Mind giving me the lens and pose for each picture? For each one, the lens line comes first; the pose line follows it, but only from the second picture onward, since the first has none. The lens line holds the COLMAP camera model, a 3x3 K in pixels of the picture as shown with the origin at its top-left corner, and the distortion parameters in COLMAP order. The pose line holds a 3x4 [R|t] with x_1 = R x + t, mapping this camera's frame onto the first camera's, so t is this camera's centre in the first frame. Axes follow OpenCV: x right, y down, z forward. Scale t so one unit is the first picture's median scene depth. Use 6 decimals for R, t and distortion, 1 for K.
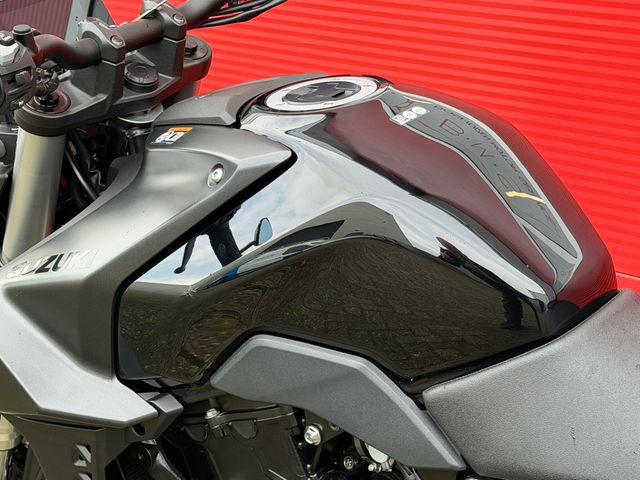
lens RADIAL K [[1381.4, 0, 320.6], [0, 1381.4, 240.7], [0, 0, 1]] dist [0.124431, 0.070453]
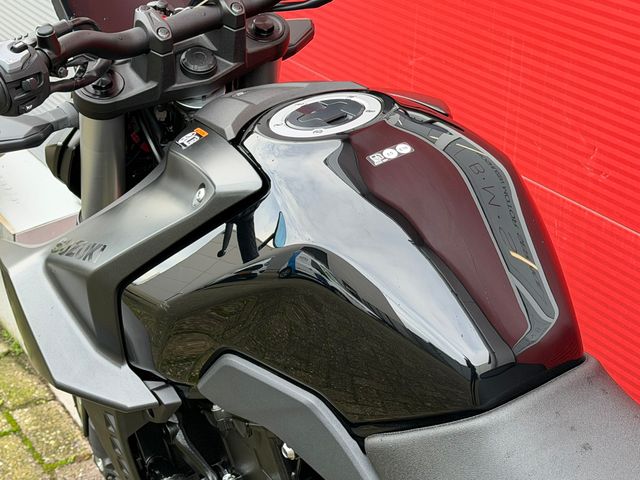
lens RADIAL K [[1381.4, 0, 320.6], [0, 1381.4, 240.7], [0, 0, 1]] dist [0.124431, 0.070453]
pose [[0.959343, 0.109776, -0.260019, 0.257785], [-0.077531, 0.988319, 0.131203, -0.143224], [0.271385, -0.105709, 0.956648, 0.046439]]
